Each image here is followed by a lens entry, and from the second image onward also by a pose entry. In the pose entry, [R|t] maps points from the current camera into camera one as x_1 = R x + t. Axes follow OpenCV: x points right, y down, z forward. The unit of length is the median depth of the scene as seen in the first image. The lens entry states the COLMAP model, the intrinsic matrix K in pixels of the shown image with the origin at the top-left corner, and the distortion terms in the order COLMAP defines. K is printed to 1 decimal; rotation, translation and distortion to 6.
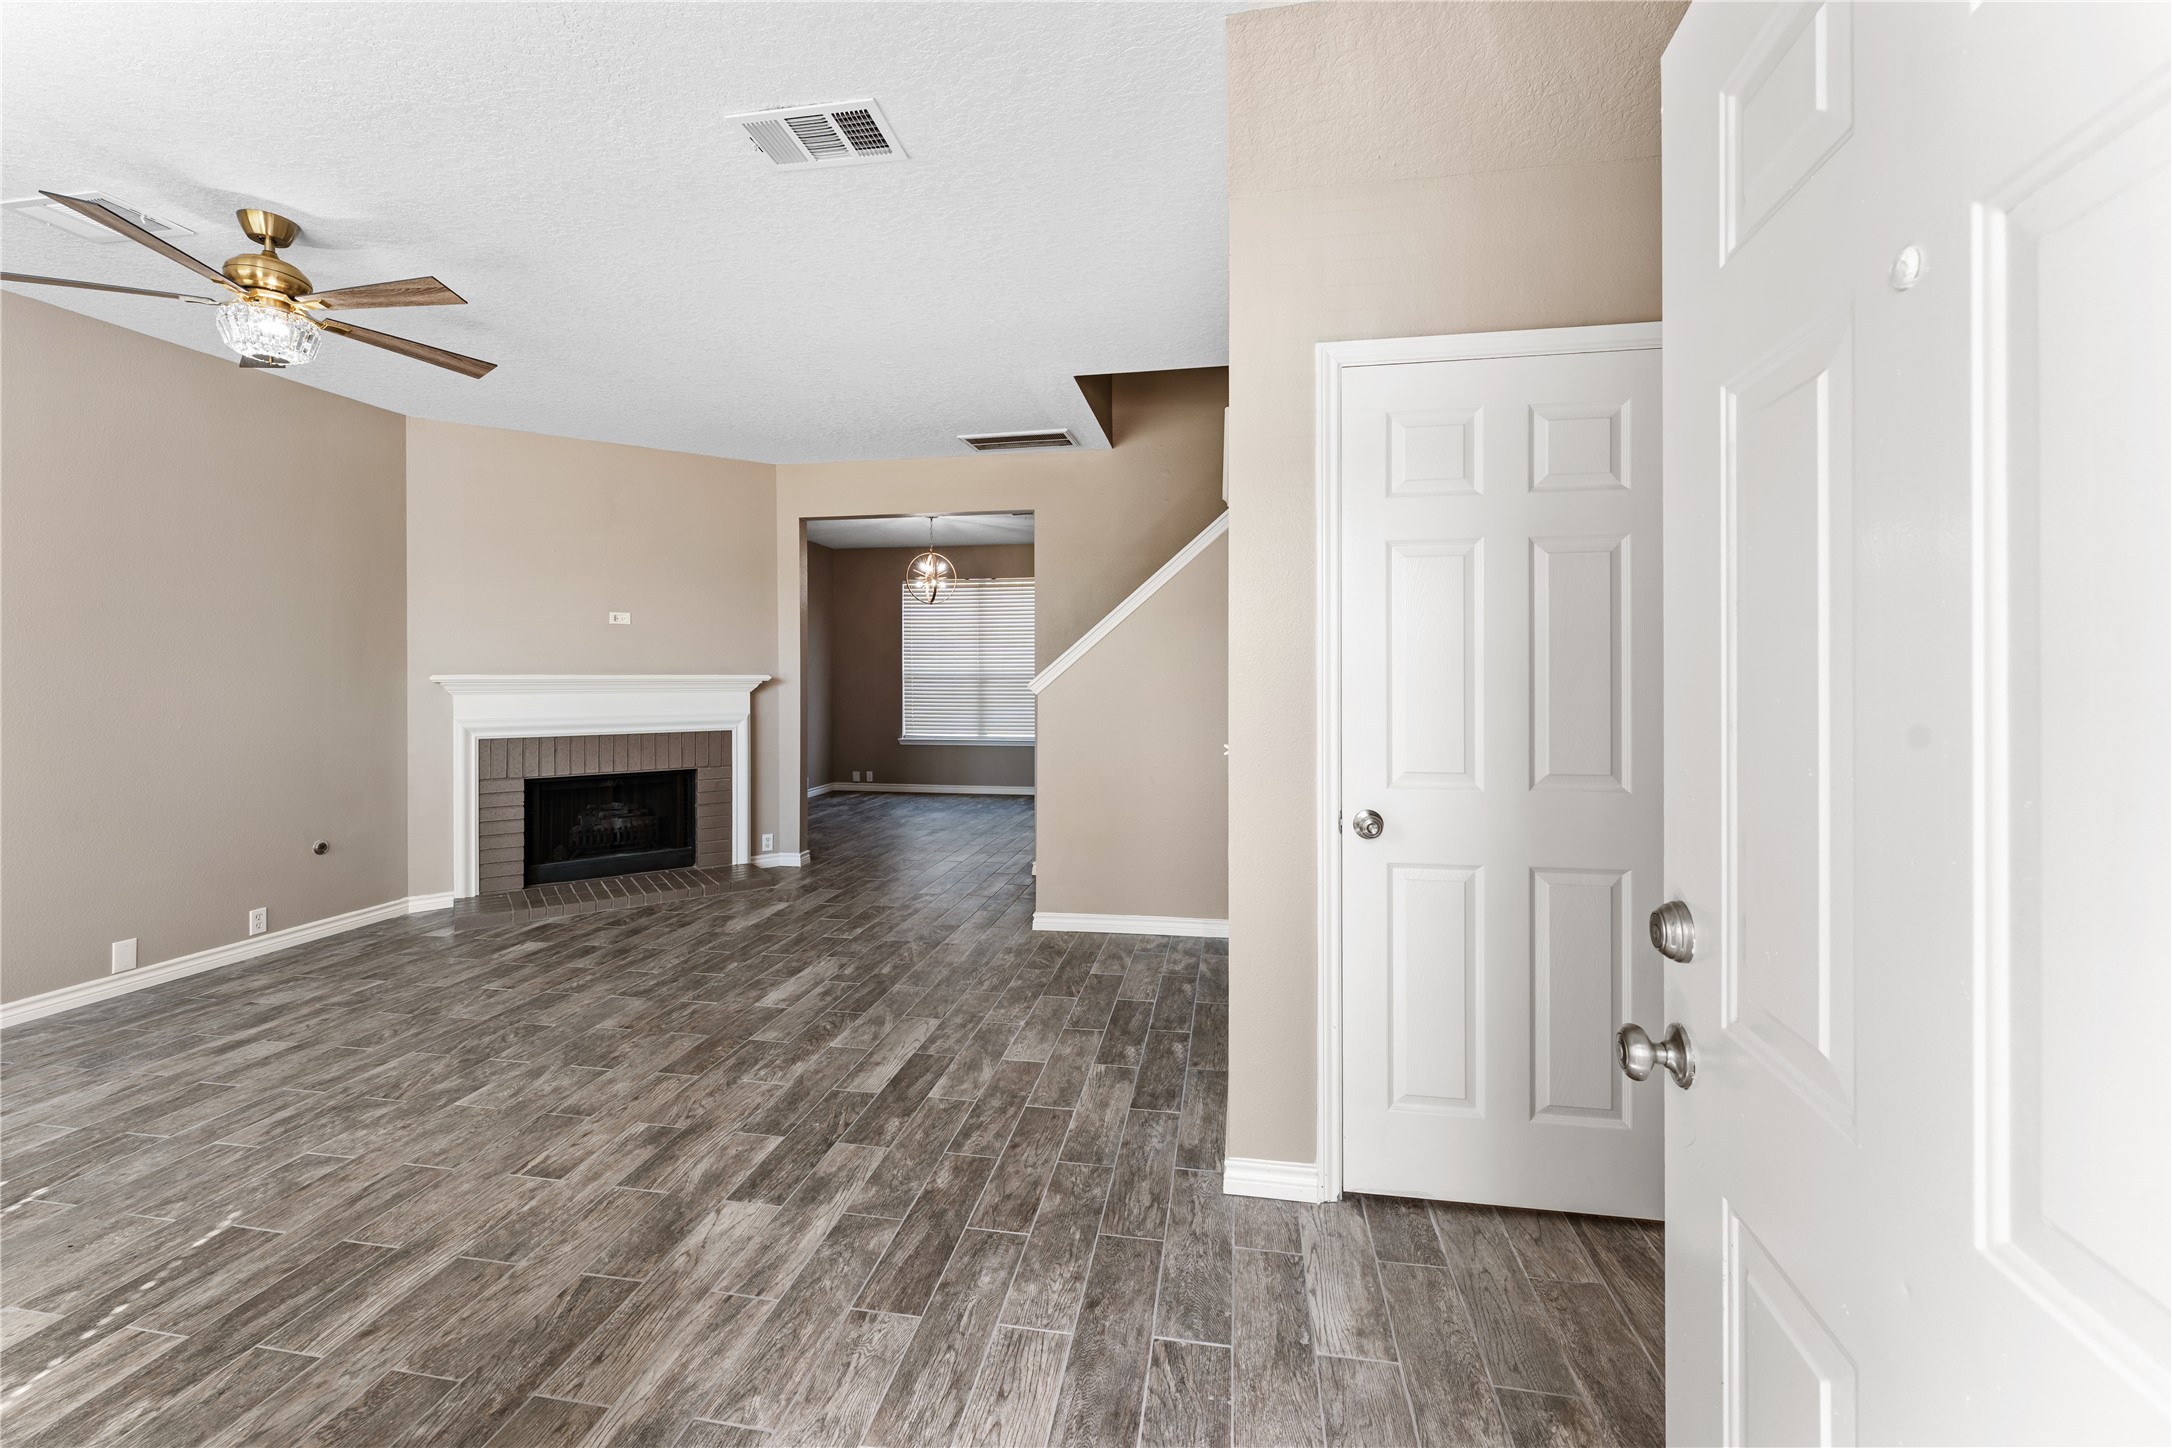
lens RADIAL K [[876.2, 0, 1087.1], [0, 876.2, 673.3], [0, 0, 1]] dist [0.000144, 0.000023]
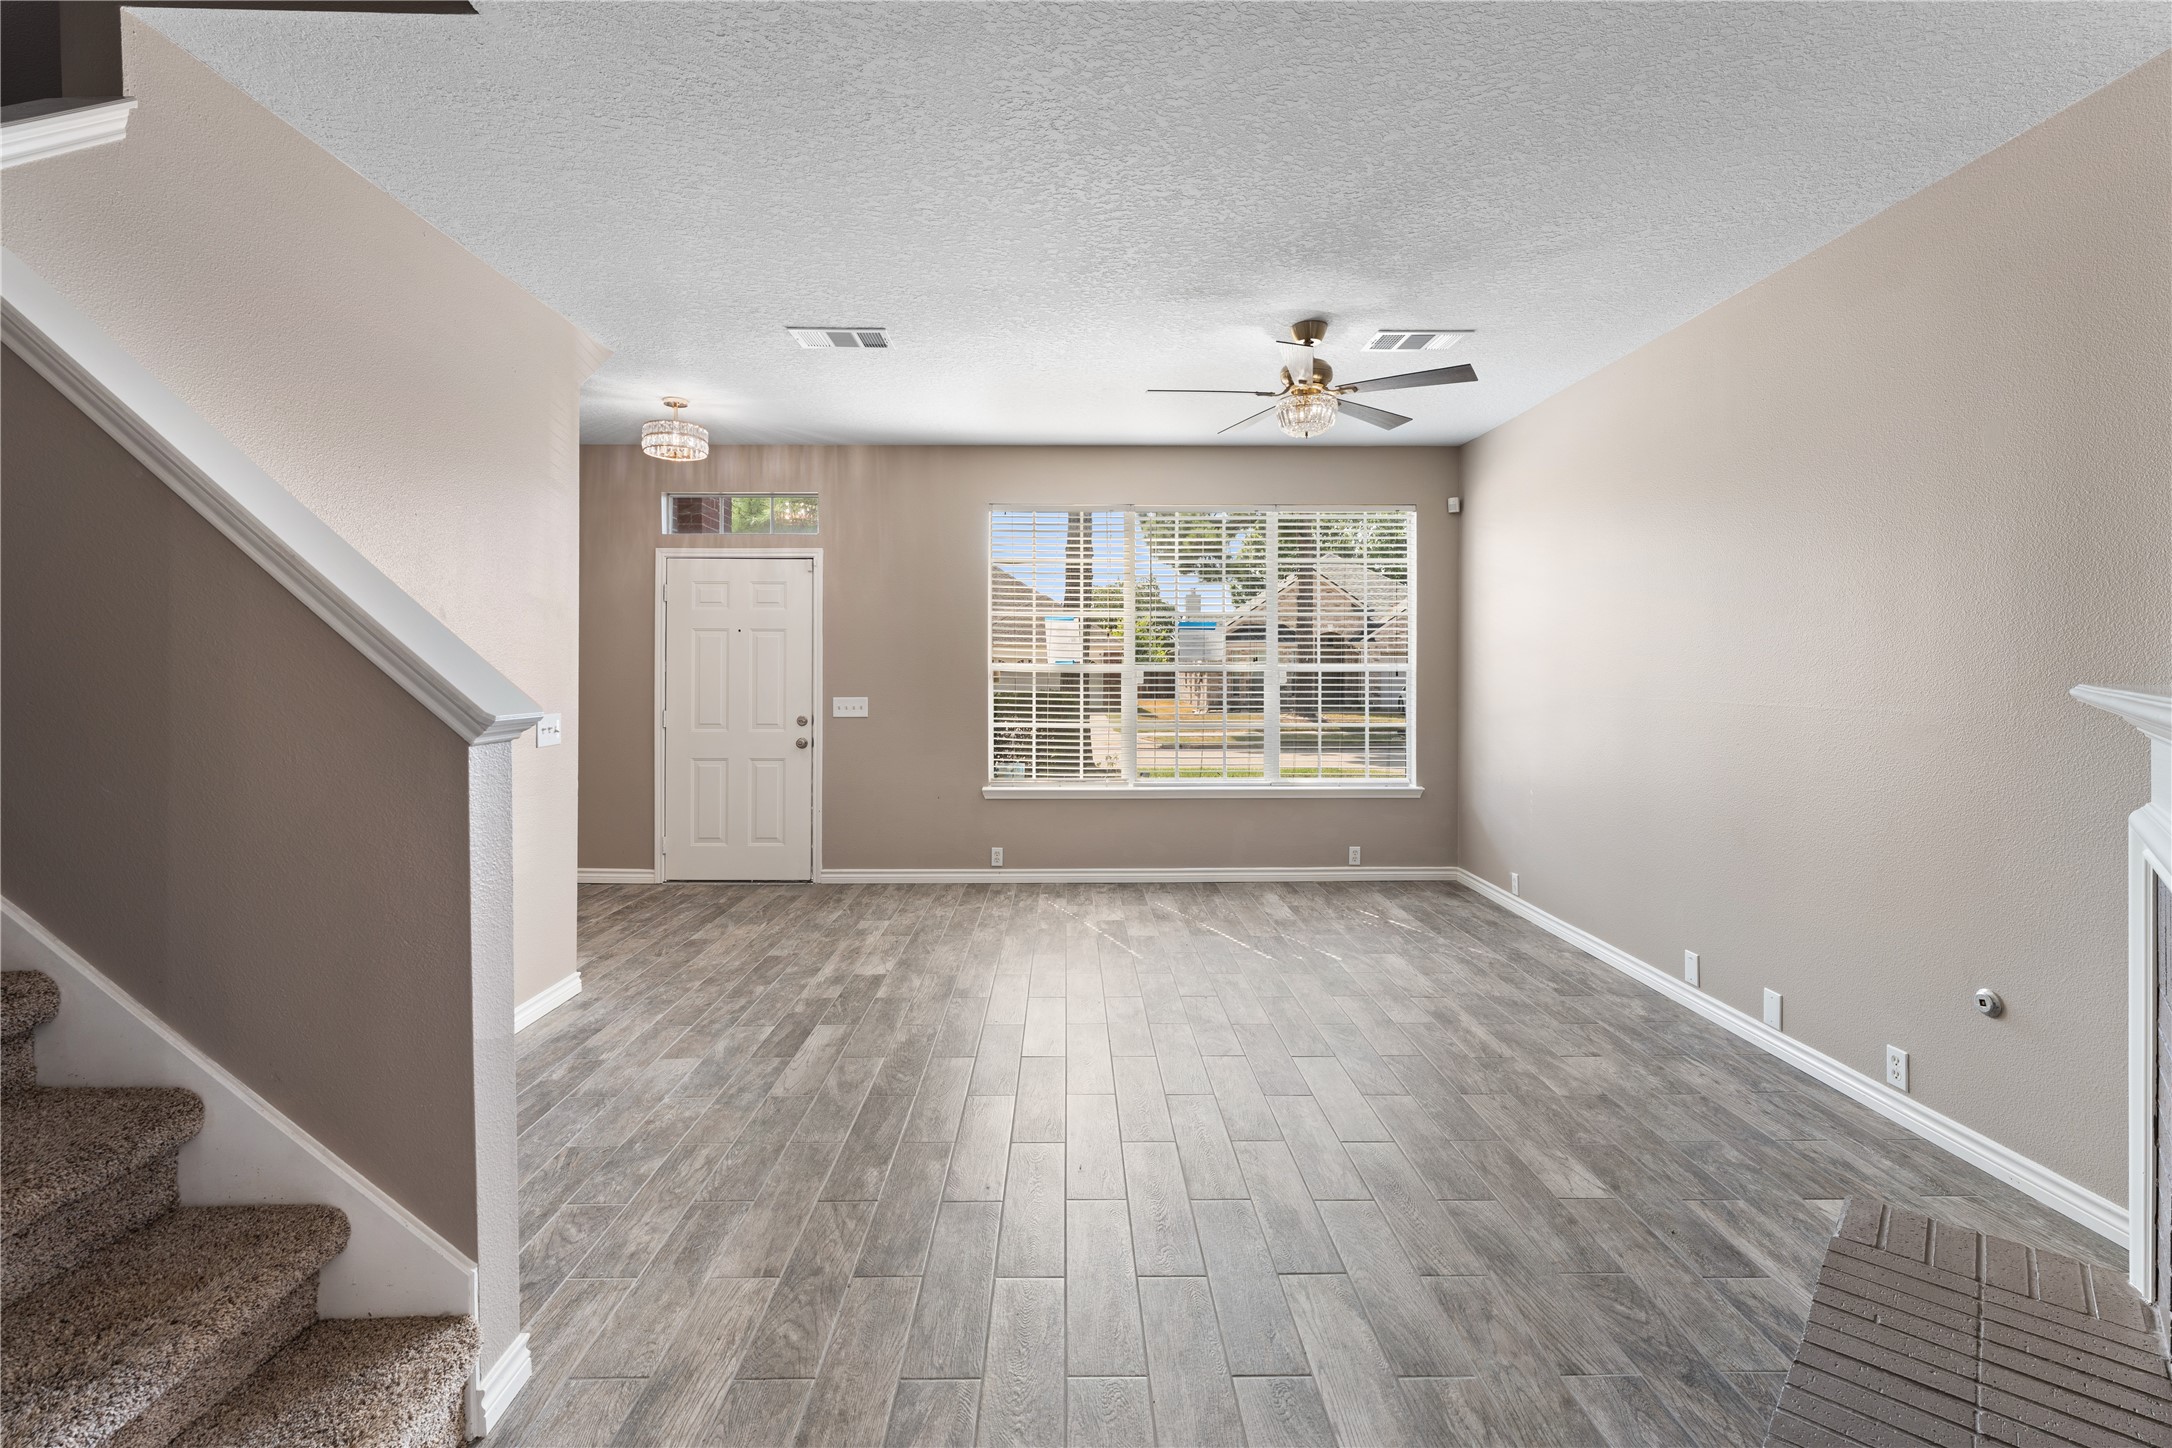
lens RADIAL K [[949.9, 0, 1084.1], [0, 949.9, 670.8], [0, 0, 1]] dist [0.000002, -0.000001]
pose [[-0.982843, 0.000214, -0.184443, -0.337352], [0.000582, 0.999998, -0.001940, -0.005655], [0.184442, -0.002015, -0.982841, 2.225389]]
